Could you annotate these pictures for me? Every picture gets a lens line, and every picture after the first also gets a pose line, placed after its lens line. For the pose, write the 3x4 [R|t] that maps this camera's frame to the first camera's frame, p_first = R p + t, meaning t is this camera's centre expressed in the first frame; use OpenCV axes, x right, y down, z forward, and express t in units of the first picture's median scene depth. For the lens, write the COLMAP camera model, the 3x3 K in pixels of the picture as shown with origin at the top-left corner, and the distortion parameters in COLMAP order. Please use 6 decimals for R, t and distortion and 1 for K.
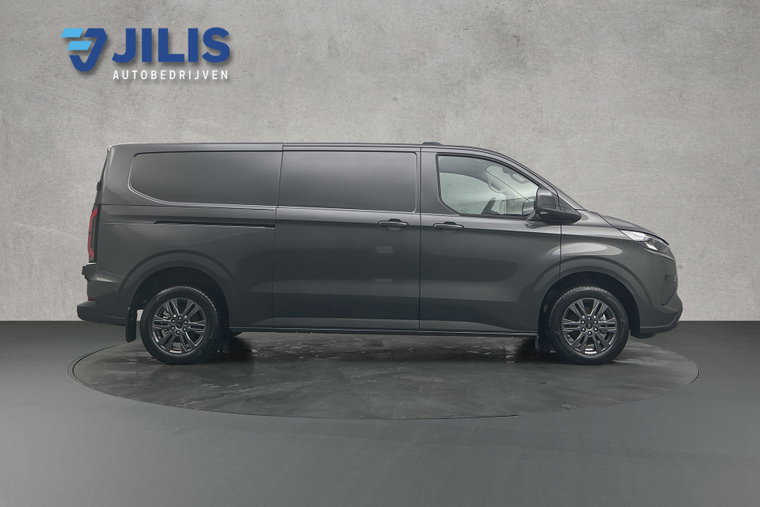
lens RADIAL K [[594.1, 0, 380.4], [0, 594.1, 253.7], [0, 0, 1]] dist [0.006230, -0.005018]
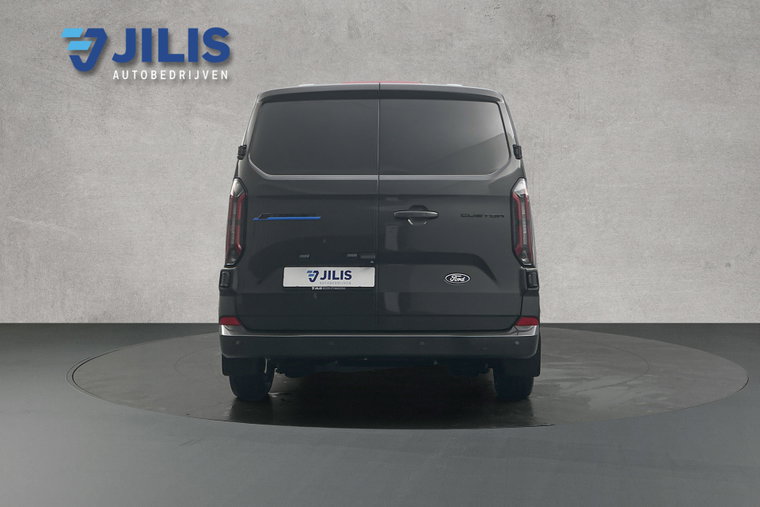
lens RADIAL K [[594.1, 0, 379.7], [0, 594.1, 253.2], [0, 0, 1]] dist [0.006230, -0.005018]
pose [[1.000000, -0.000010, -0.000834, -0.037606], [0.000010, 1.000000, -0.000842, 0.004900], [0.000834, 0.000842, 0.999999, 0.073877]]
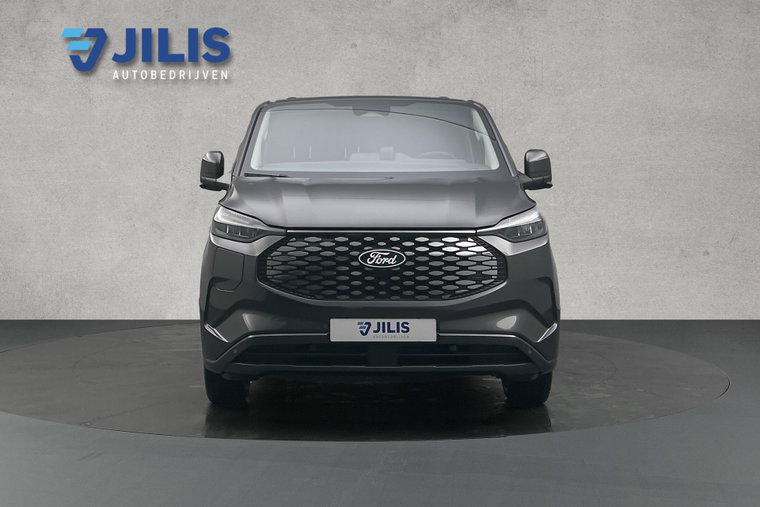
lens RADIAL K [[594.1, 0, 379.4], [0, 594.1, 253.4], [0, 0, 1]] dist [0.006230, -0.005018]
pose [[0.999998, -0.000105, -0.002170, 0.061069], [0.000104, 1.000000, -0.000547, 0.023105], [0.002170, 0.000547, 0.999997, 0.190292]]
